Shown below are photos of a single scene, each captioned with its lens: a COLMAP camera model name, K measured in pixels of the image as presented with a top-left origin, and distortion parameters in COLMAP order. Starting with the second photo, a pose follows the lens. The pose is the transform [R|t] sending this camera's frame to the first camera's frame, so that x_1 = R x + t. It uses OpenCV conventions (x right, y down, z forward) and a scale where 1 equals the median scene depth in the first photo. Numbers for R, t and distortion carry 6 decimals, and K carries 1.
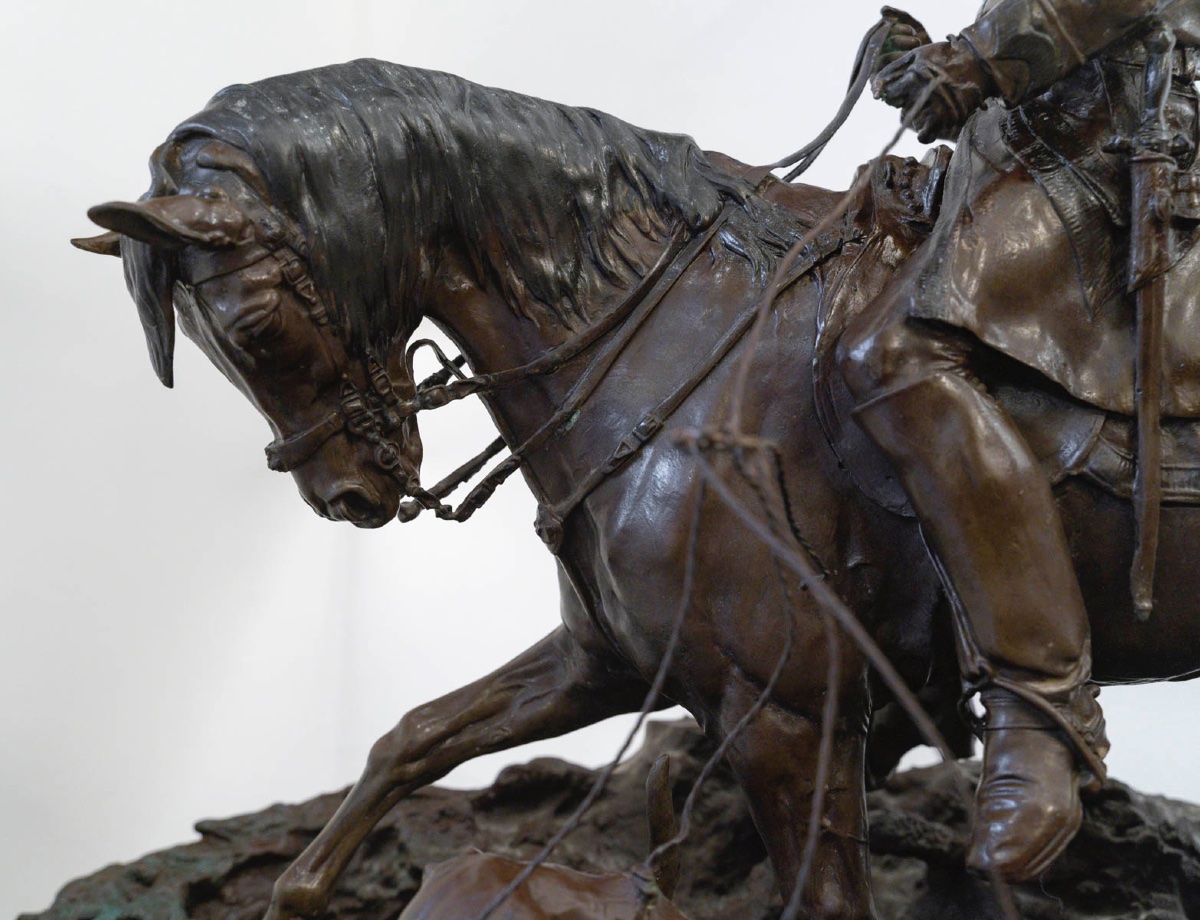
lens RADIAL K [[1669.5, 0, 567.1], [0, 1669.5, 459.9], [0, 0, 1]] dist [-0.002889, 0.030574]
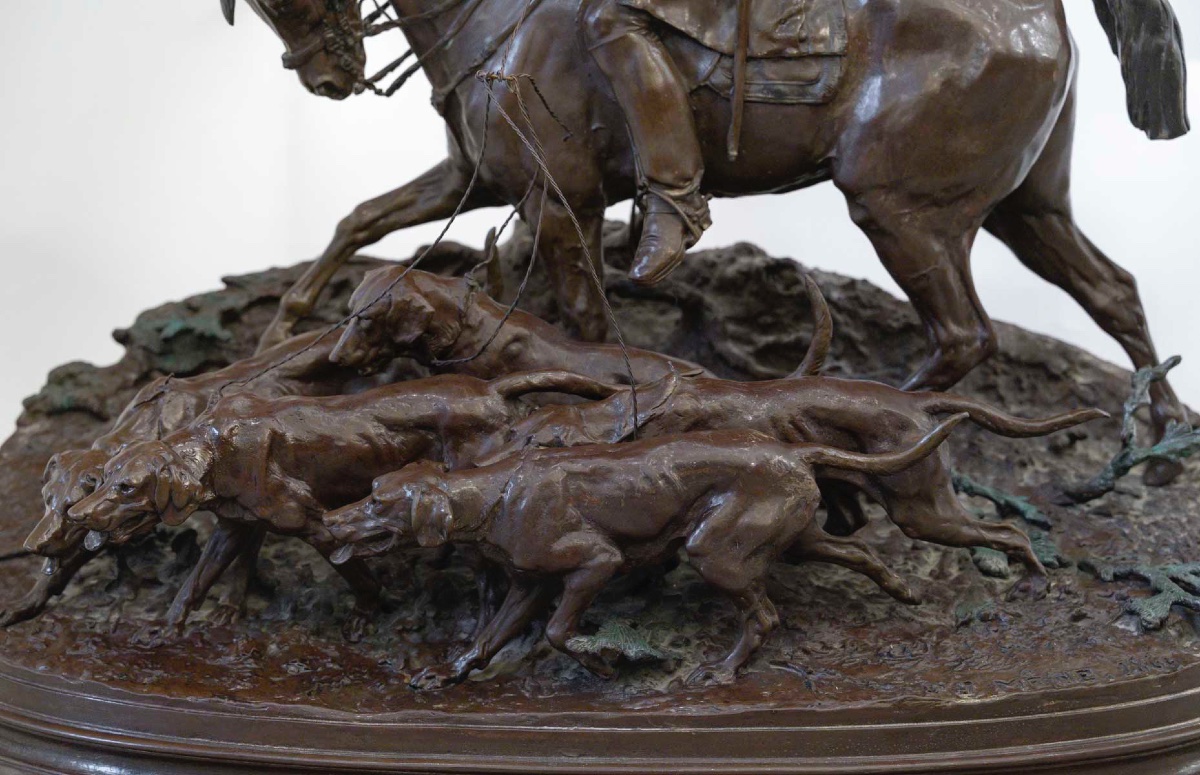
lens RADIAL K [[2542.3, 0, 620.8], [0, 2542.3, 389.8], [0, 0, 1]] dist [0.015795, -0.143344]
pose [[0.999702, 0.023225, 0.007563, 0.178378], [-0.024243, 0.981217, 0.191376, -0.189189], [-0.002977, -0.191502, 0.981488, -1.795572]]
